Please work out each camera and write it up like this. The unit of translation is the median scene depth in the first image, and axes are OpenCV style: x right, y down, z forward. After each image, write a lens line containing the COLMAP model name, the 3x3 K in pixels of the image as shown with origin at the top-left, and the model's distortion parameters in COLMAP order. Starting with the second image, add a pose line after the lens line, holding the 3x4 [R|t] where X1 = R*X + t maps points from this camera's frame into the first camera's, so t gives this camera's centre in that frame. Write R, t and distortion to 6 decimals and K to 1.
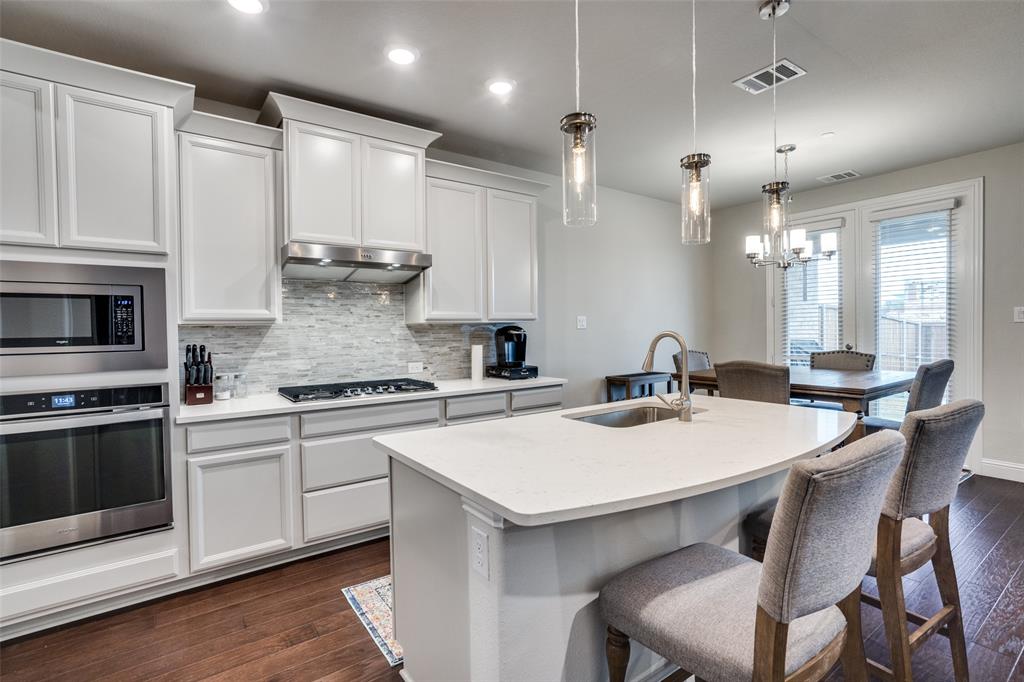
lens RADIAL K [[487.6, 0, 507.9], [0, 487.6, 340.8], [0, 0, 1]] dist [-0.047450, 0.023627]
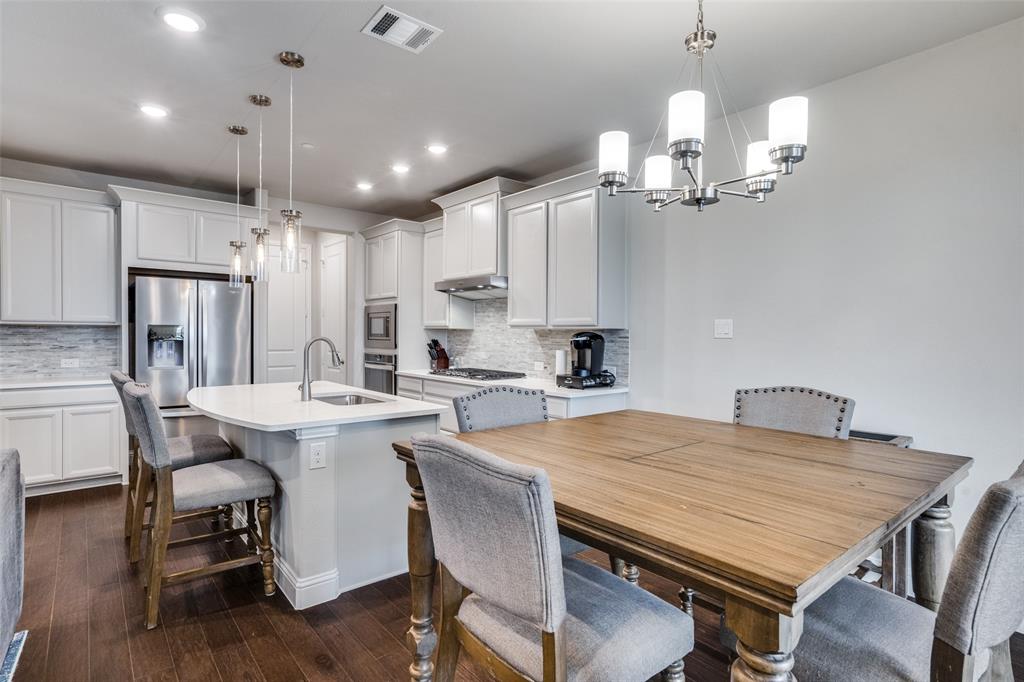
lens RADIAL K [[526.0, 0, 505.2], [0, 526.0, 338.9], [0, 0, 1]] dist [-0.000384, 0.000904]
pose [[0.064848, 0.026079, -0.997554, 1.162187], [-0.034569, 0.999117, 0.023873, -0.041948], [0.997296, 0.032937, 0.065693, 0.892976]]
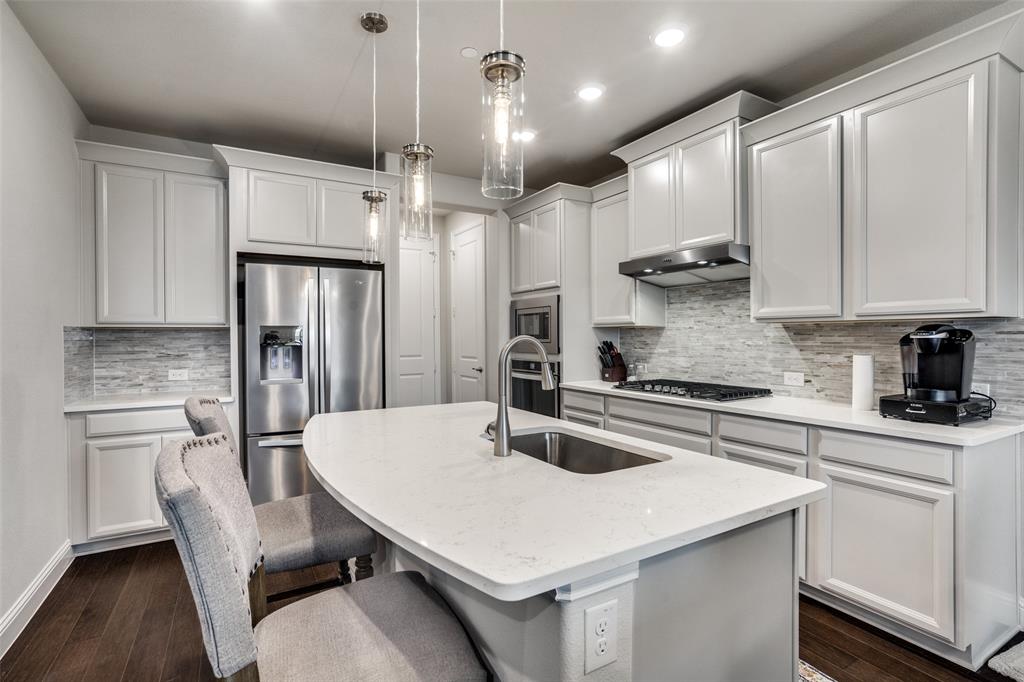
lens RADIAL K [[487.6, 0, 507.9], [0, 487.6, 340.8], [0, 0, 1]] dist [-0.047450, 0.023627]
pose [[-0.097695, 0.024486, -0.994915, 0.678474], [-0.018969, 0.999470, 0.026461, -0.020135], [0.995036, 0.021458, -0.097179, 0.657303]]
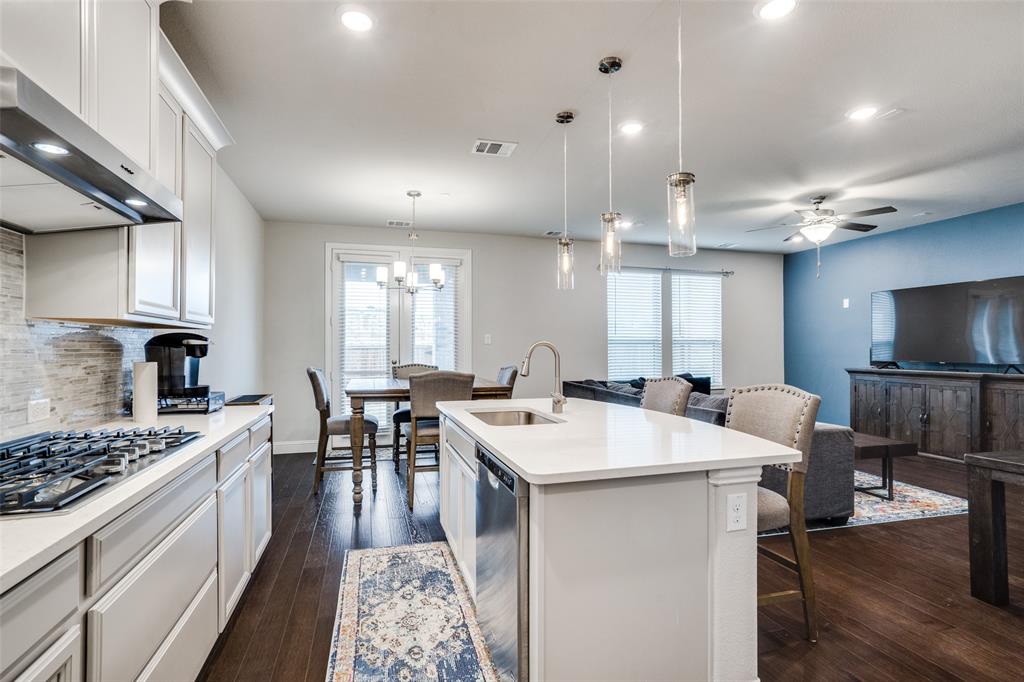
lens RADIAL K [[487.6, 0, 507.9], [0, 487.6, 340.8], [0, 0, 1]] dist [-0.047450, 0.023627]
pose [[0.339346, 0.027857, 0.940249, -0.513560], [0.018524, 0.999170, -0.036288, 0.013209], [-0.940479, 0.029732, 0.338549, 0.429224]]
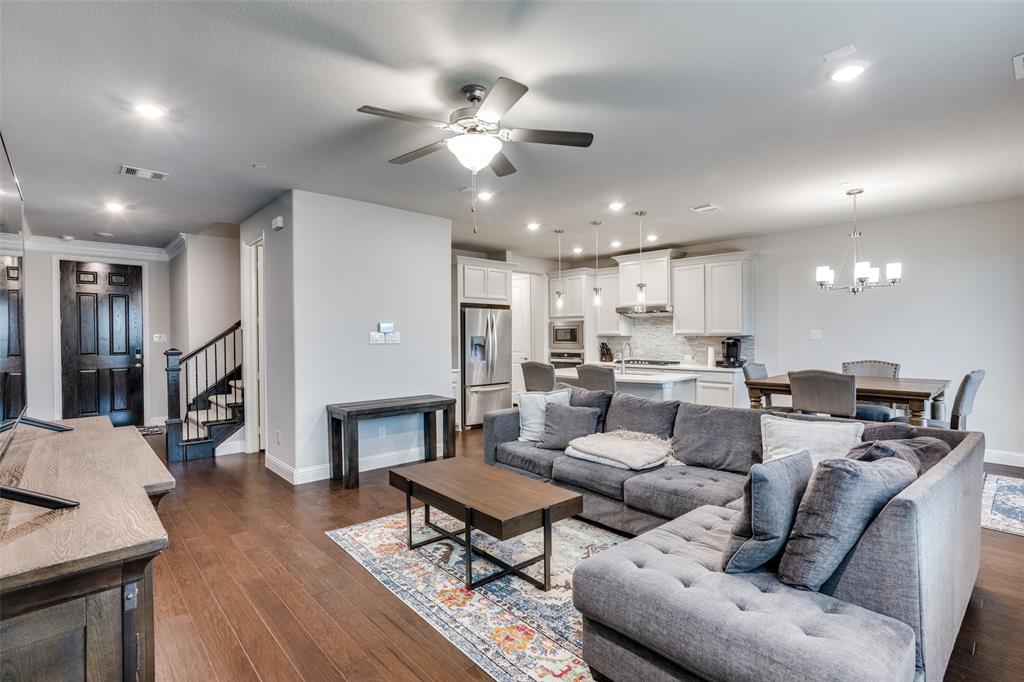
lens RADIAL K [[487.6, 0, 507.9], [0, 487.6, 340.8], [0, 0, 1]] dist [-0.047450, 0.023627]
pose [[0.119529, 0.025620, -0.992500, 1.840334], [-0.021032, 0.999508, 0.023268, -0.047968], [0.992608, 0.018093, 0.120010, 0.017616]]
